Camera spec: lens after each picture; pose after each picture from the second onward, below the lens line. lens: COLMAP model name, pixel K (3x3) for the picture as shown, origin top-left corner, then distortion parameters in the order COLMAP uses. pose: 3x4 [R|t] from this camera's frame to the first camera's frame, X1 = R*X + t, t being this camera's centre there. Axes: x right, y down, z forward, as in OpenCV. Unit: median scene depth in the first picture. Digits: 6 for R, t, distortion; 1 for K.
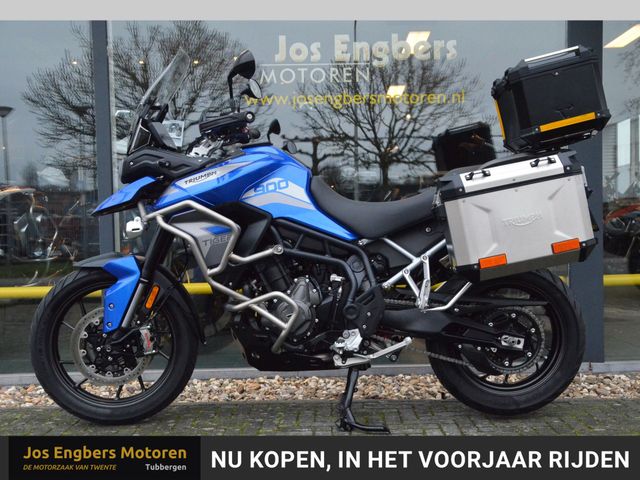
lens RADIAL K [[837.0, 0, 325.2], [0, 837.0, 265.9], [0, 0, 1]] dist [0.036599, 0.000000]
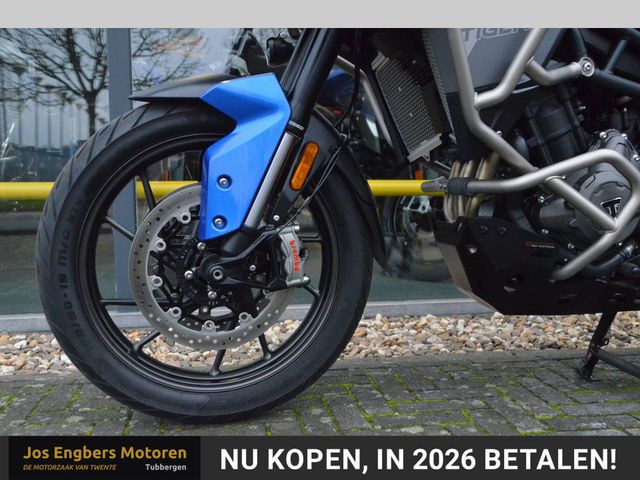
lens RADIAL K [[673.8, 0, 324.2], [0, 673.8, 254.3], [0, 0, 1]] dist [-0.031160, 0.000000]
pose [[0.984330, -0.000238, 0.176336, -0.268806], [-0.010558, 0.998125, 0.060284, 0.065848], [-0.176020, -0.061201, 0.982482, 0.628421]]
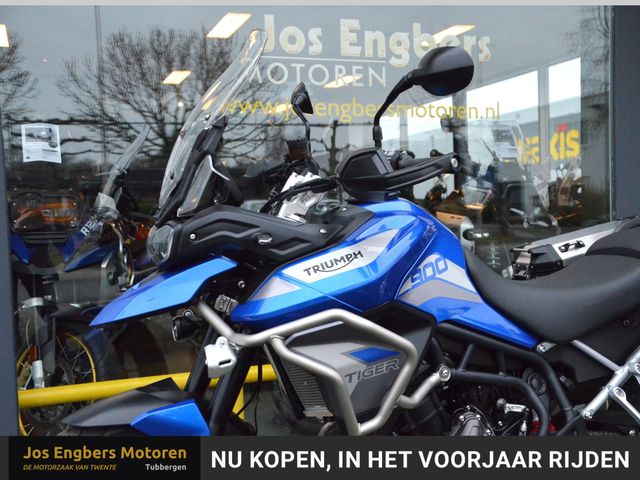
lens RADIAL K [[837.0, 0, 341.6], [0, 837.0, 259.2], [0, 0, 1]] dist [0.036599, 0.000000]
pose [[0.933989, -0.032613, 0.355812, -0.334709], [0.027737, 0.999439, 0.018797, -0.114320], [-0.356225, -0.007687, 0.934369, 0.448366]]
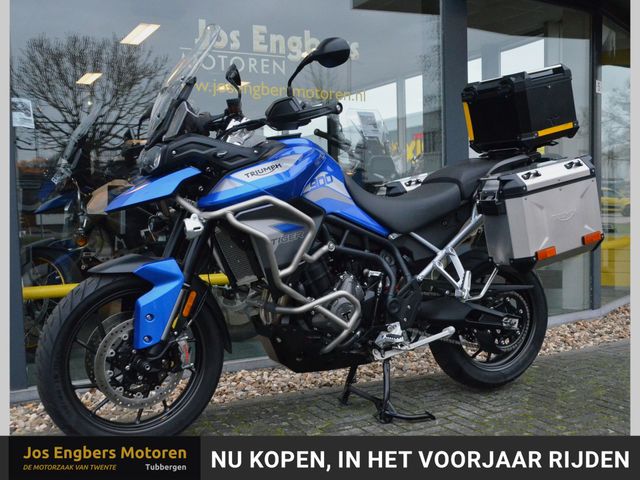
lens RADIAL K [[753.8, 0, 330.3], [0, 753.8, 257.4], [0, 0, 1]] dist [-0.027562, 0.000000]
pose [[0.875904, -0.035224, 0.481197, -0.467036], [0.025301, 0.999313, 0.027098, -0.029924], [-0.481821, -0.011560, 0.876193, 0.234368]]
